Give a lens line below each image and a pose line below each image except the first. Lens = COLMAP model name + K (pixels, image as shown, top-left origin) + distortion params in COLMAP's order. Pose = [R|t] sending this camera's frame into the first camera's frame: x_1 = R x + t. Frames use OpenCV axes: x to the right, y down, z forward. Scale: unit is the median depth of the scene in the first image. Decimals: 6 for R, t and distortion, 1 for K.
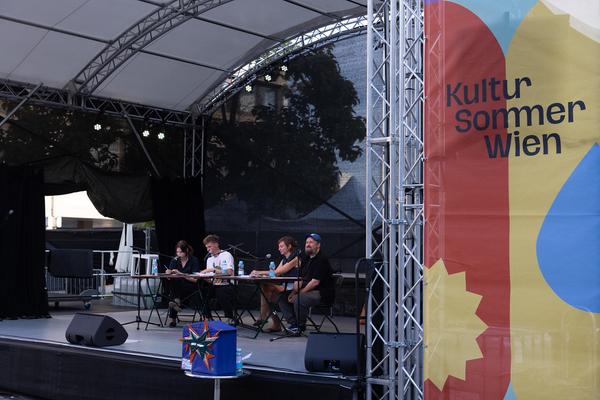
lens RADIAL K [[919.6, 0, 300.0], [0, 919.6, 200.0], [0, 0, 1]] dist [0.049633, 0.000598]
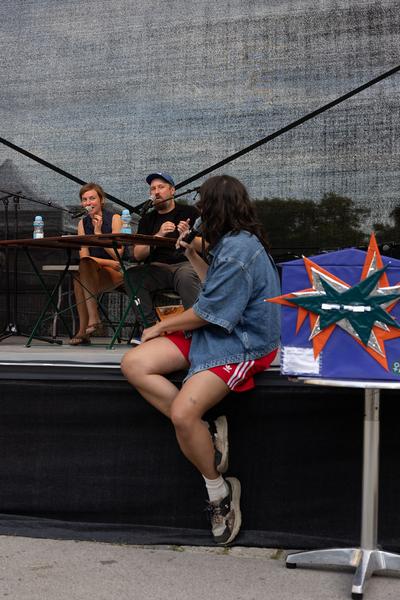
lens RADIAL K [[919.6, 0, 200.0], [0, 919.6, 300.0], [0, 0, 1]] dist [0.049633, 0.000598]
pose [[0.895787, 0.013700, 0.444272, -0.349179], [-0.032982, 0.998818, 0.035702, 0.149268], [-0.443257, -0.046634, 0.895181, 0.719380]]
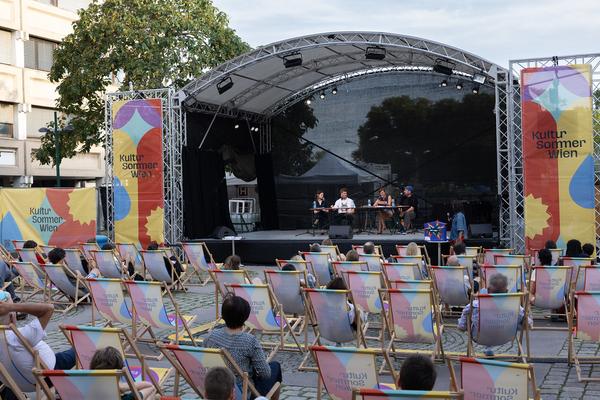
lens RADIAL K [[919.6, 0, 300.0], [0, 919.6, 200.0], [0, 0, 1]] dist [0.049633, 0.000598]
pose [[0.946652, -0.036524, 0.320182, -1.344841], [0.016455, 0.997739, 0.065163, -0.106078], [-0.321838, -0.056418, 0.945112, -1.365417]]
